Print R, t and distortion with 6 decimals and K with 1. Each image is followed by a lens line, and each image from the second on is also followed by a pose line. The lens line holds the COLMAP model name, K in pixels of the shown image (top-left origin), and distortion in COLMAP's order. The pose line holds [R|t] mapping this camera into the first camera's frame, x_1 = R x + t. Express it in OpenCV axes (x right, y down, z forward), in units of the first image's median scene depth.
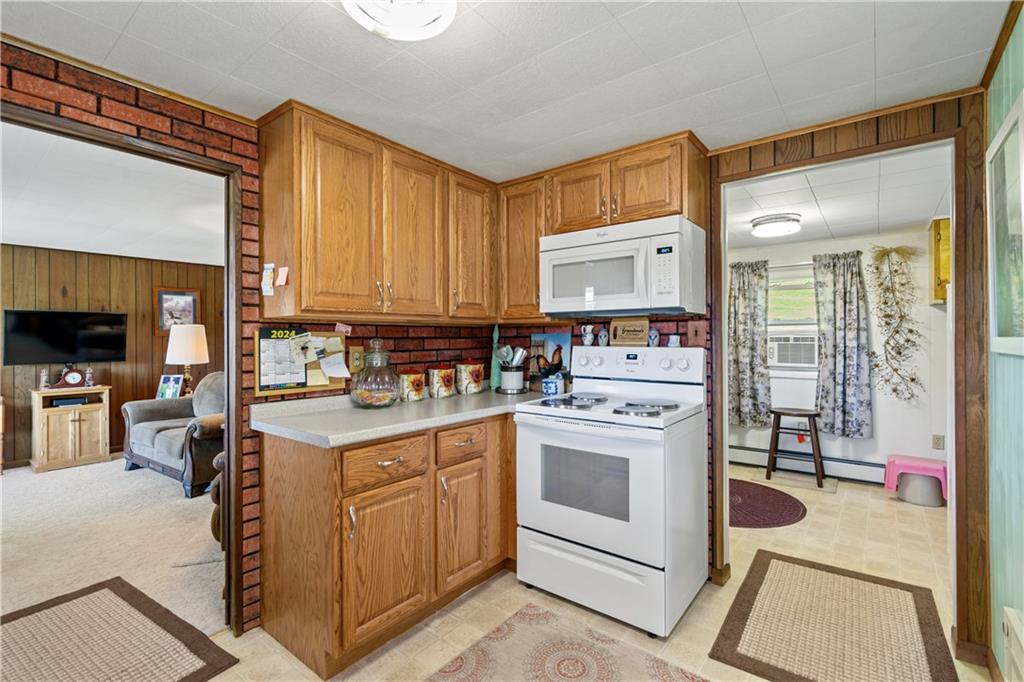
lens RADIAL K [[465.5, 0, 506.9], [0, 465.5, 336.4], [0, 0, 1]] dist [-0.007177, 0.004315]
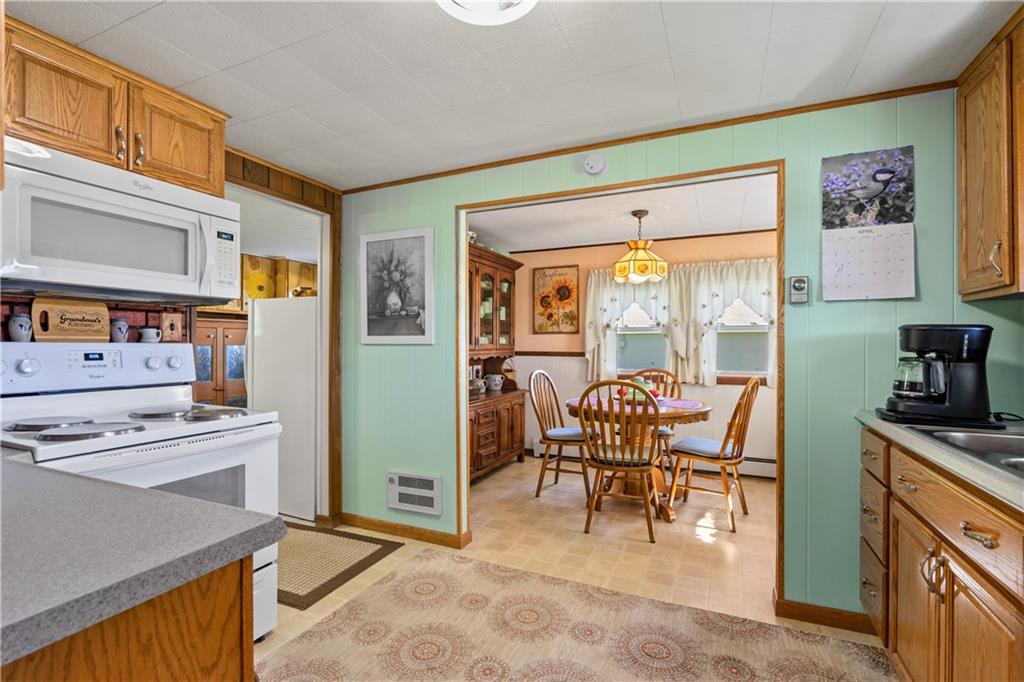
lens RADIAL K [[465.5, 0, 509.9], [0, 465.5, 346.9], [0, 0, 1]] dist [-0.007177, 0.004315]
pose [[-0.244555, -0.002032, 0.969633, -0.569803], [-0.005636, 0.999984, 0.000674, 0.025033], [-0.969619, -0.005300, -0.244562, 0.560797]]
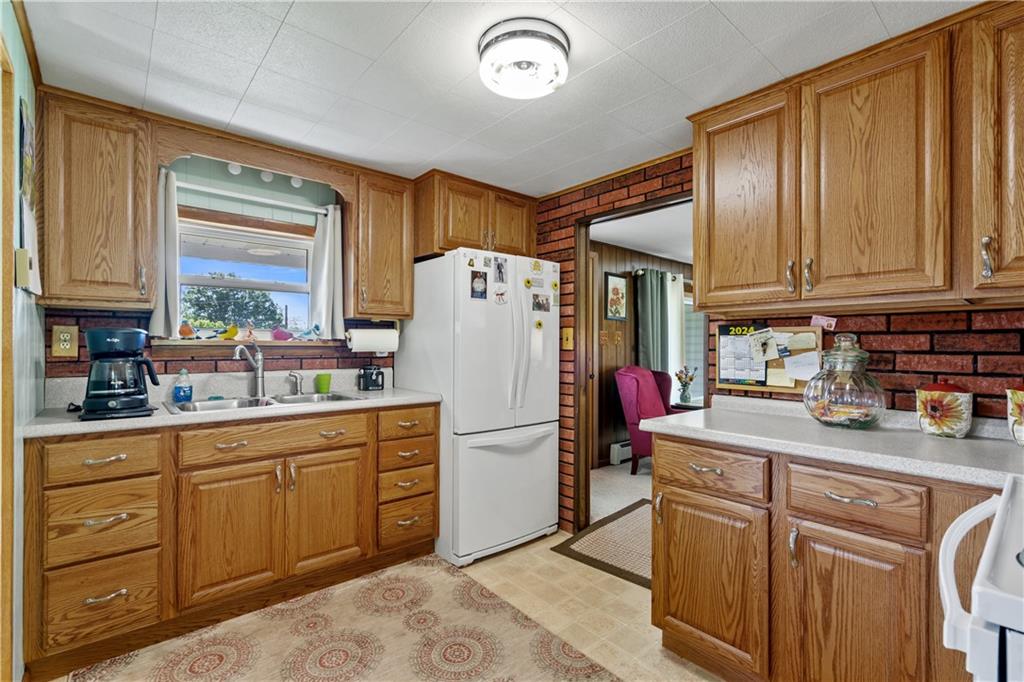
lens RADIAL K [[465.5, 0, 508.5], [0, 465.5, 343.9], [0, 0, 1]] dist [-0.007177, 0.004315]
pose [[-0.193236, 0.001453, -0.981151, 0.502840], [0.003775, 0.999993, 0.000738, 0.017754], [0.981145, -0.003561, -0.193240, 0.571418]]
